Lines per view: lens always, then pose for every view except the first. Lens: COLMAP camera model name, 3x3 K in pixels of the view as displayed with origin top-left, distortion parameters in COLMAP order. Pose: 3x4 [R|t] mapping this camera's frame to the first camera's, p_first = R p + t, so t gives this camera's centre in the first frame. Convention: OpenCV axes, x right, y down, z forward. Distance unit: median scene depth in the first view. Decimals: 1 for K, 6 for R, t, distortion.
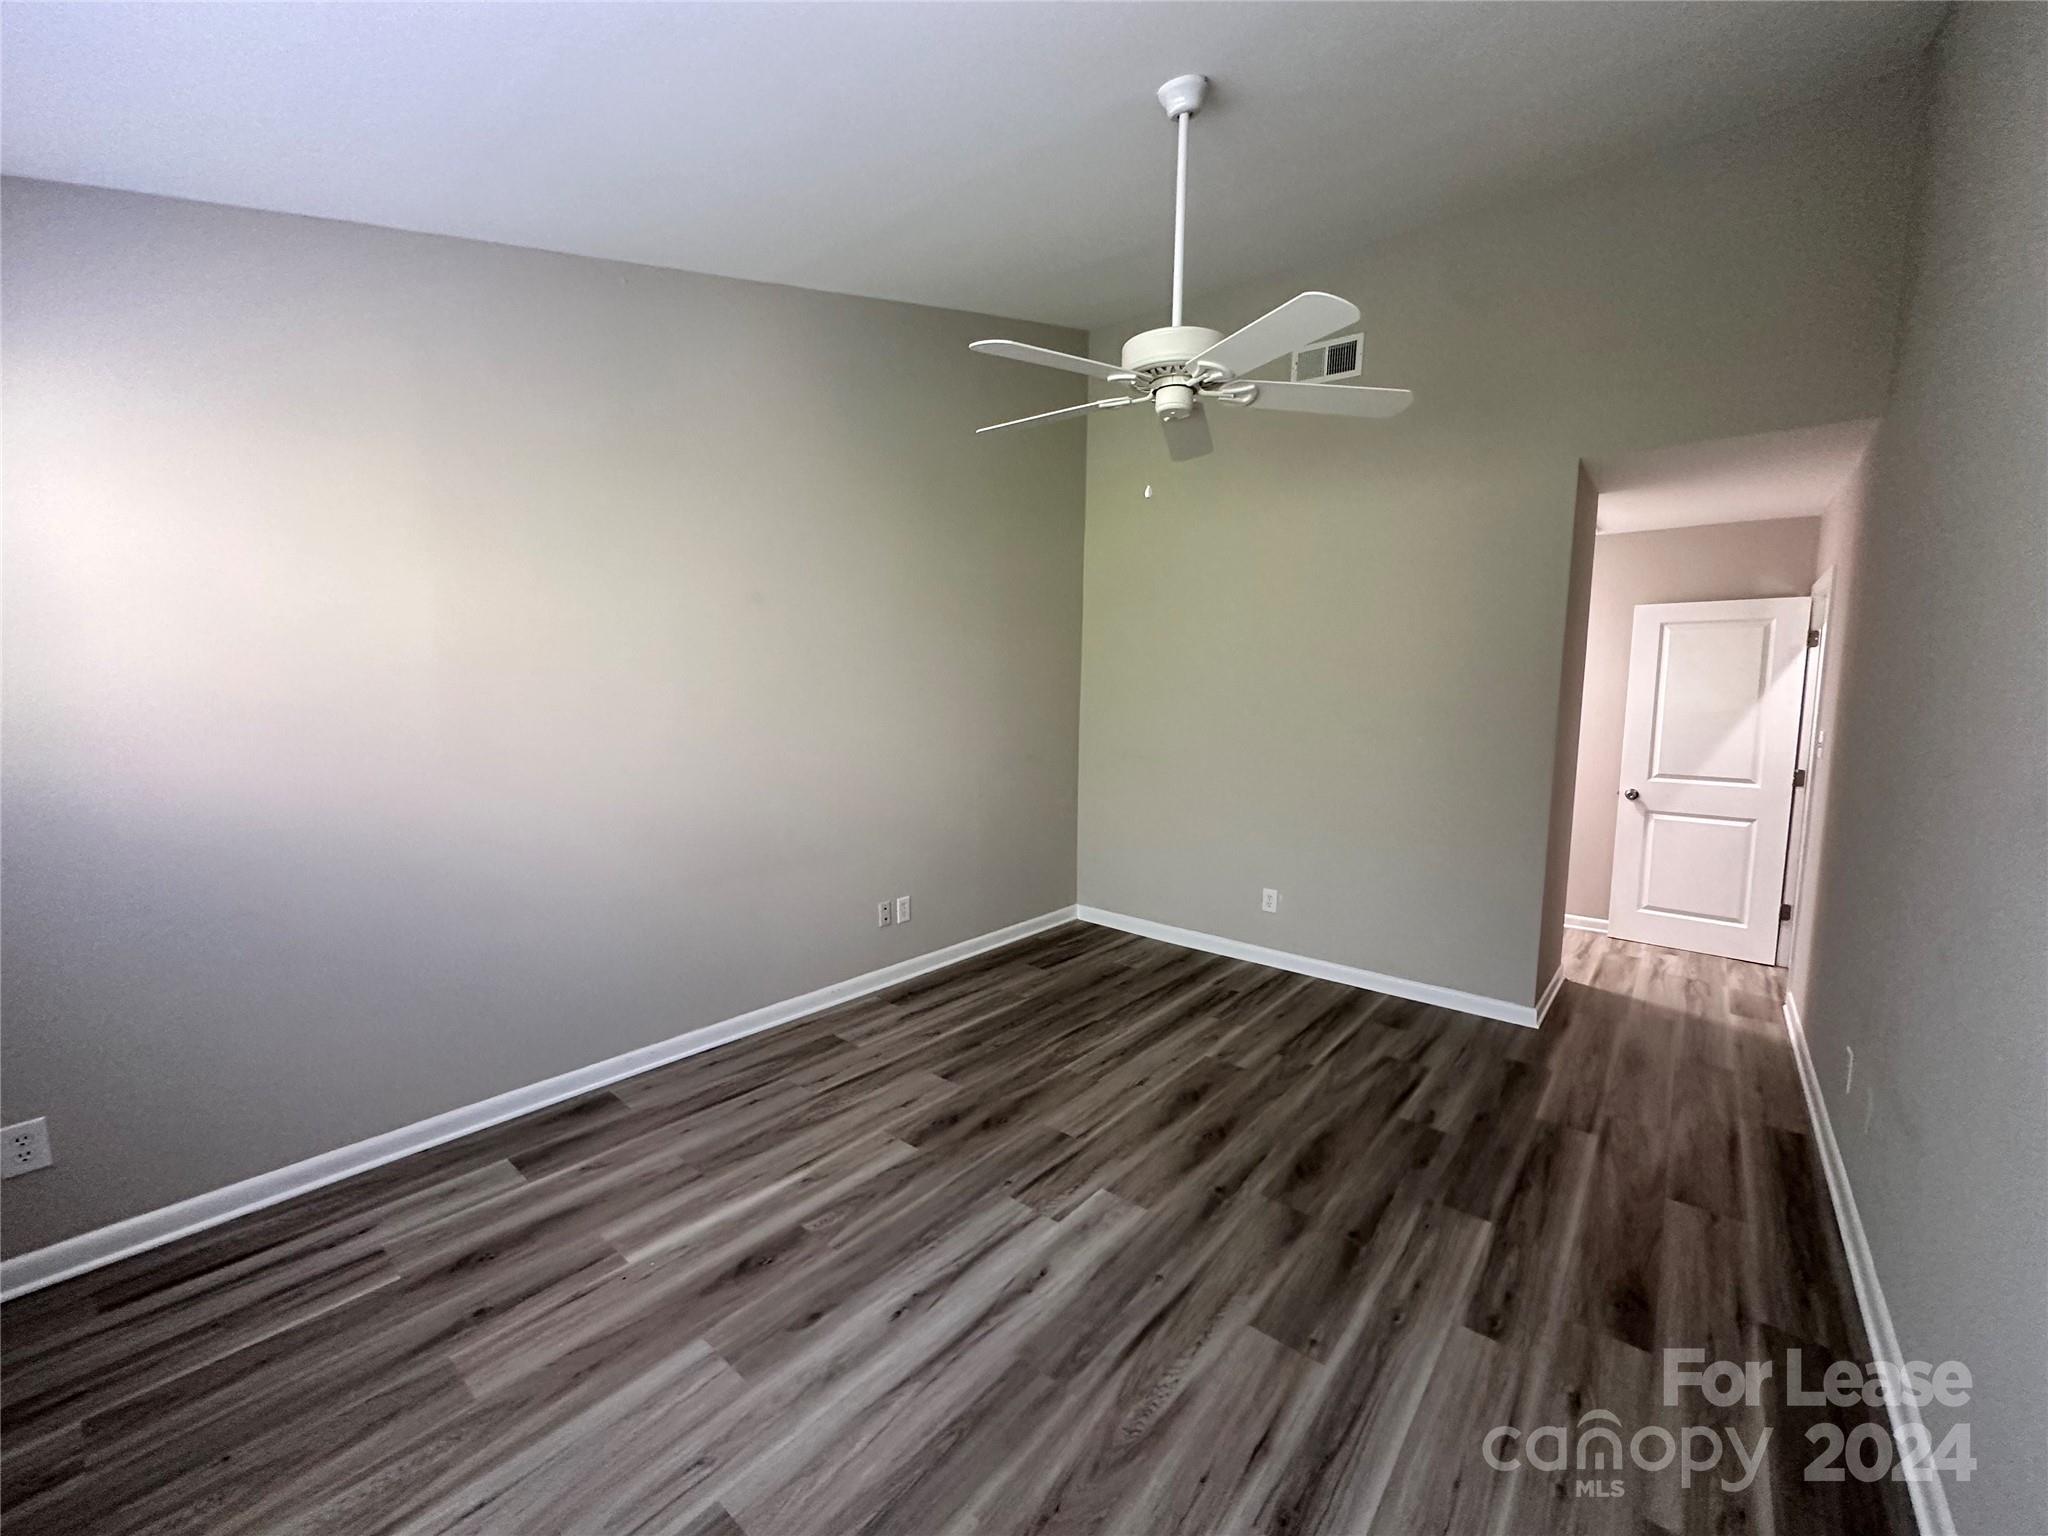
lens RADIAL K [[816.1, 0, 1024.0], [0, 816.1, 768.0], [0, 0, 1]] dist [-0.007177, 0.002748]
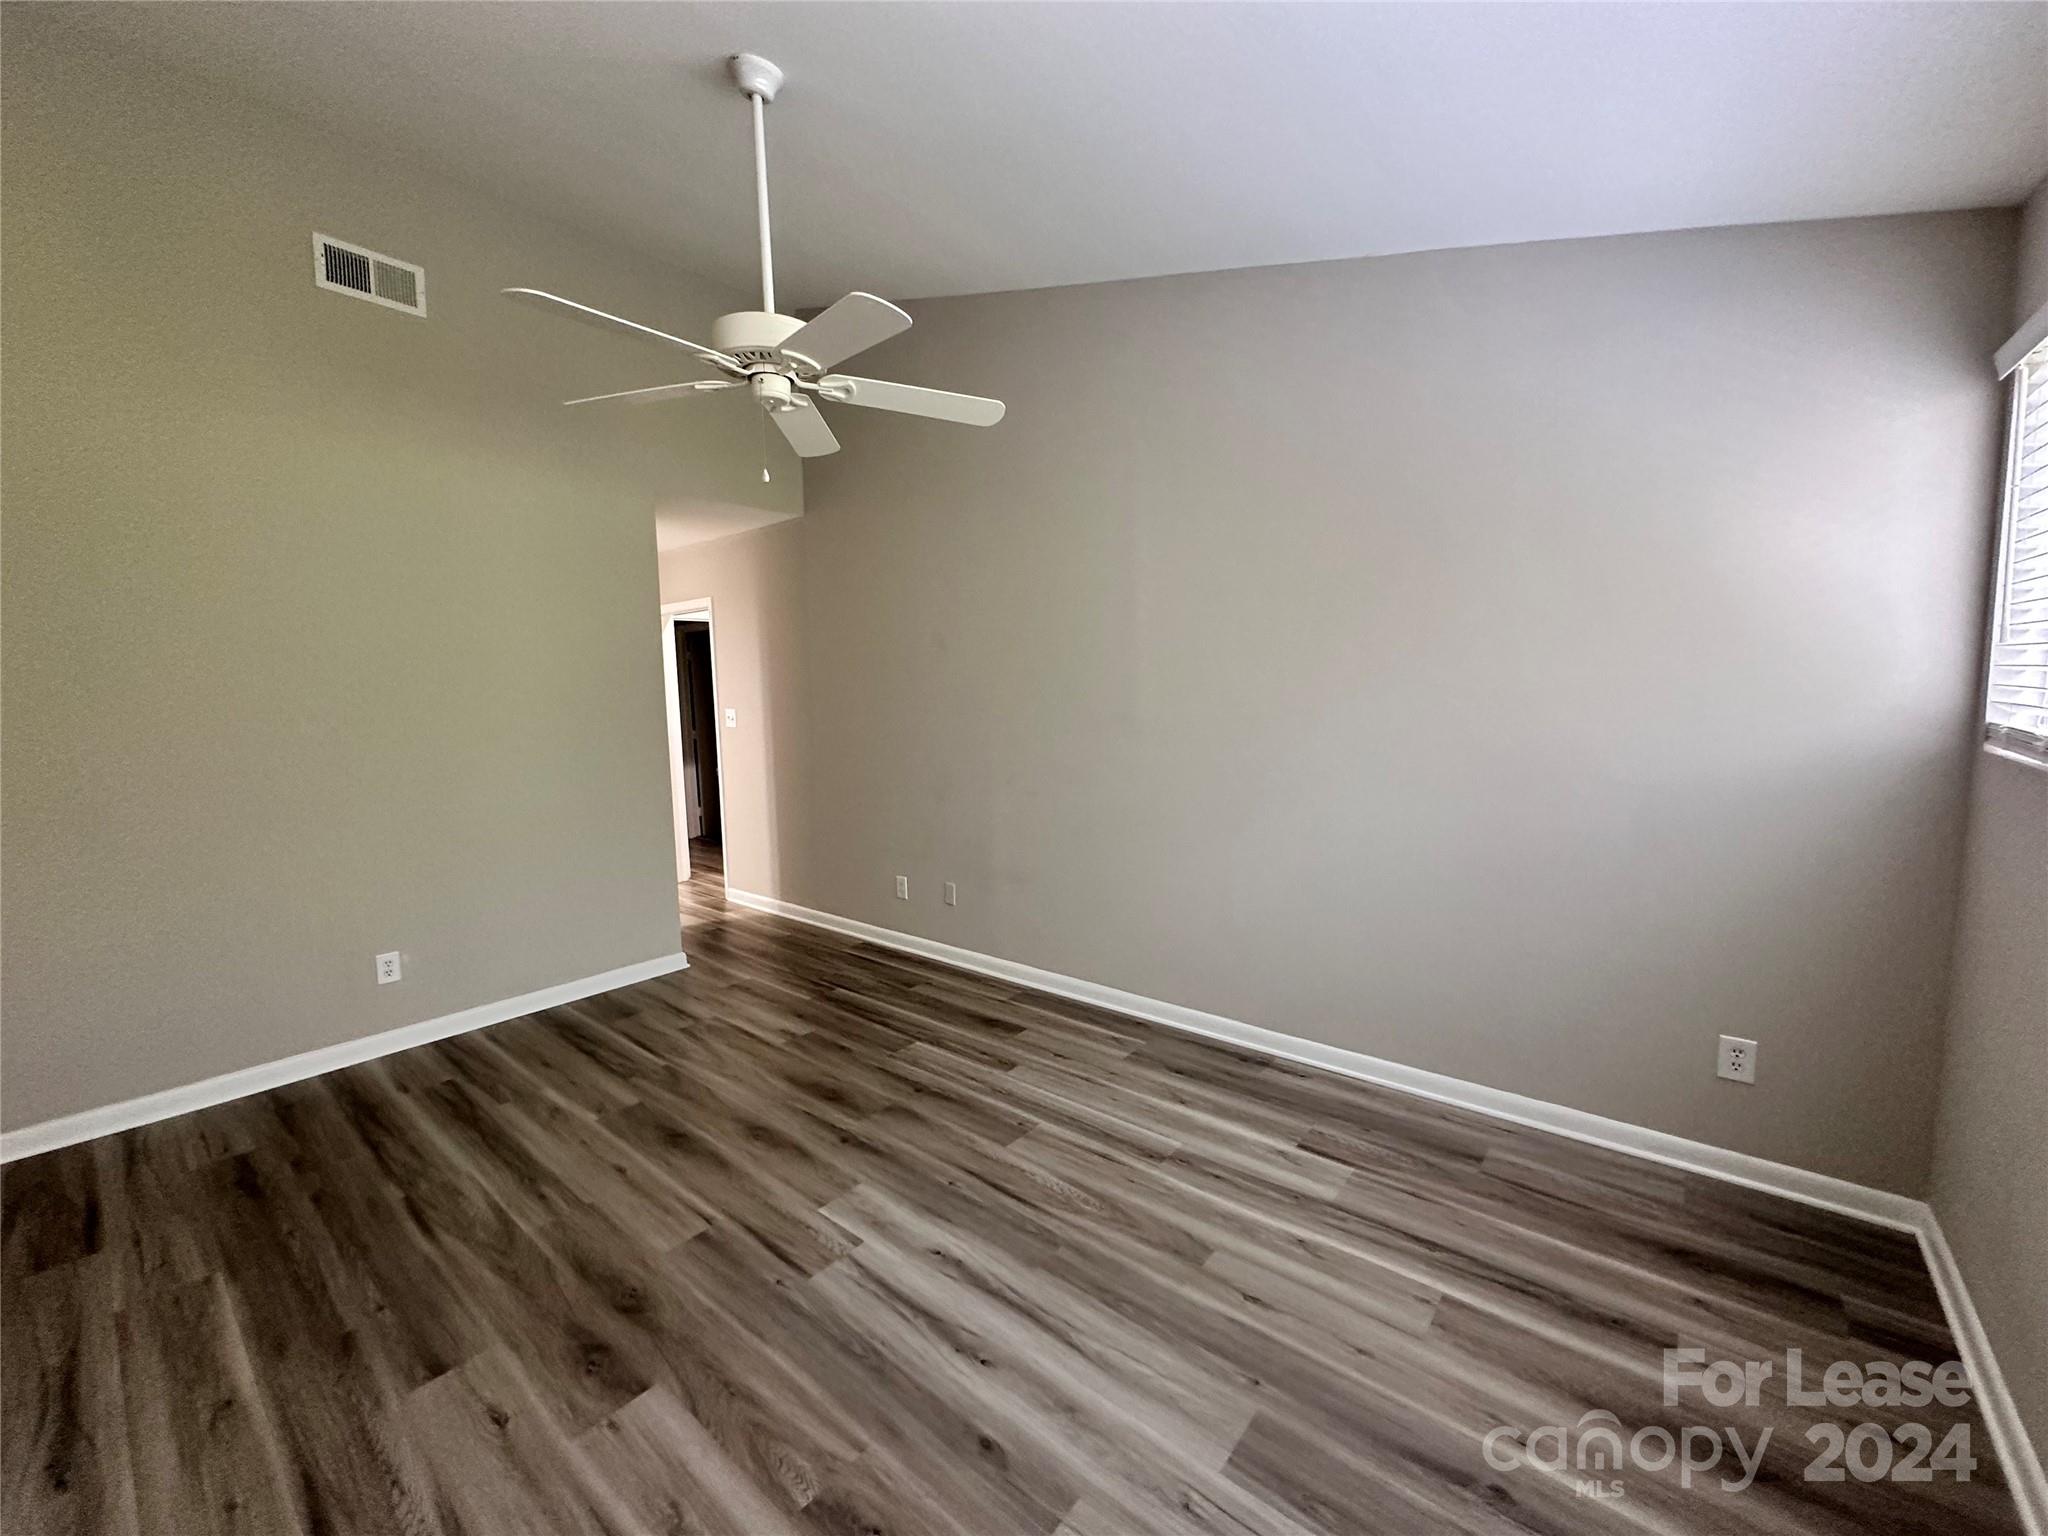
lens RADIAL K [[812.3, 0, 1024.0], [0, 812.3, 768.0], [0, 0, 1]] dist [-0.003507, -0.000030]
pose [[0.002116, -0.115126, 0.993349, -0.727221], [0.115511, 0.986730, 0.114113, -0.068131], [-0.993304, 0.114501, 0.015386, 0.635887]]
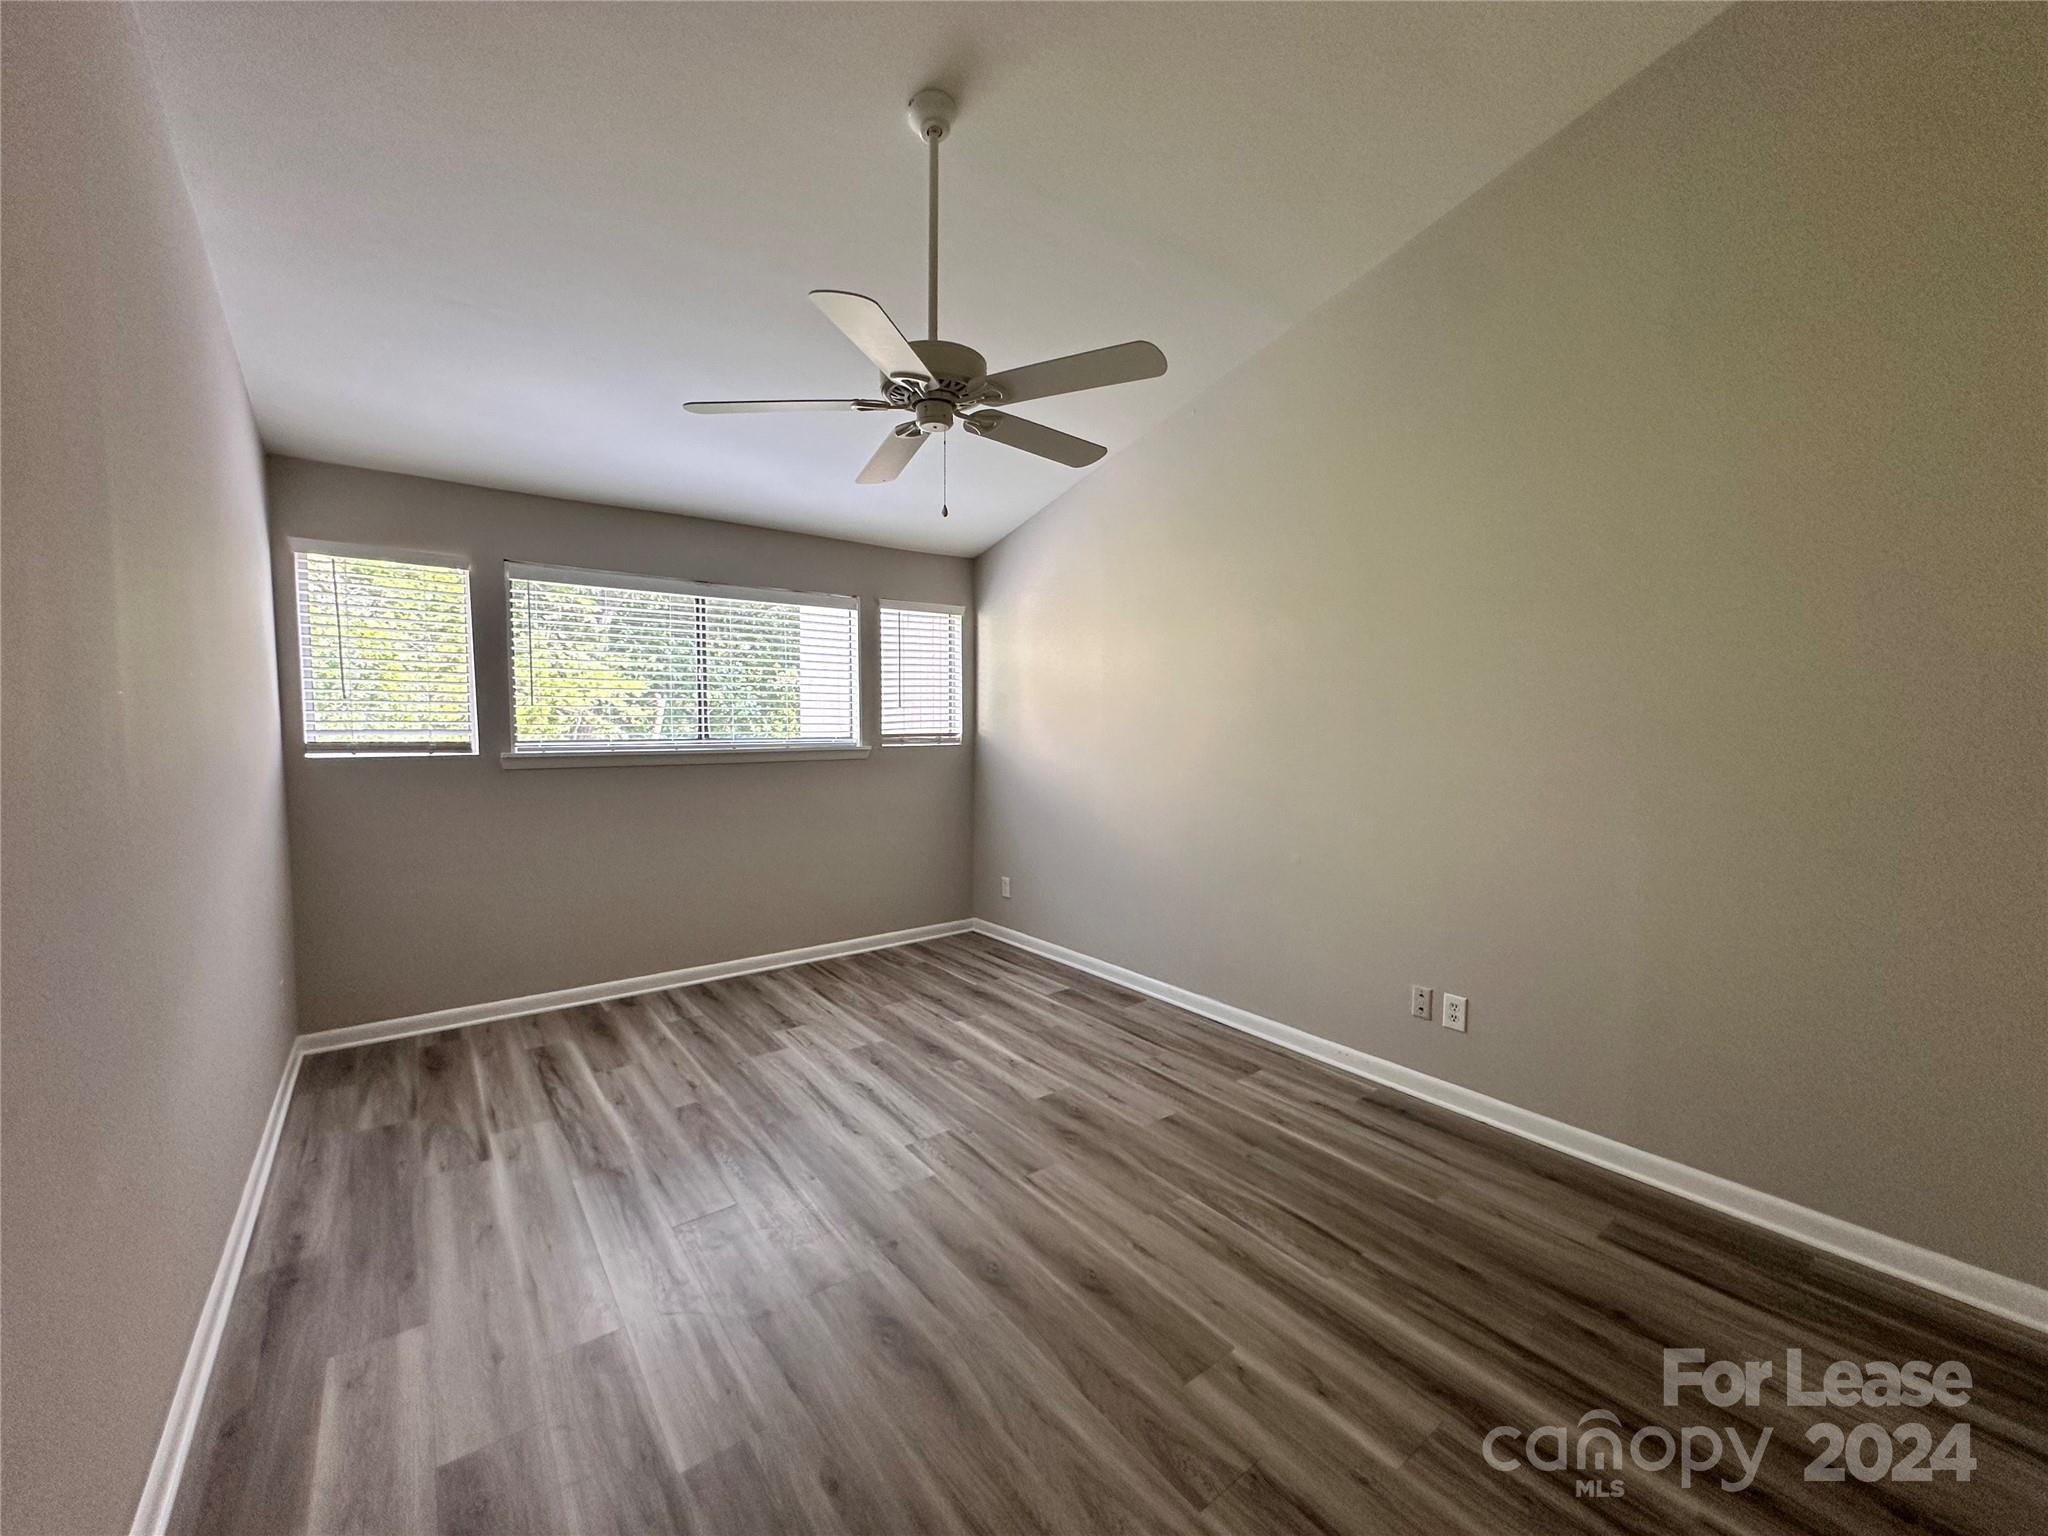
lens RADIAL K [[816.1, 0, 1024.0], [0, 816.1, 768.0], [0, 0, 1]] dist [-0.007177, 0.002748]
pose [[-0.228111, 0.050819, -0.972308, 0.998005], [-0.097481, 0.992427, 0.074741, -0.094615], [0.968743, 0.111831, -0.221429, 1.192684]]
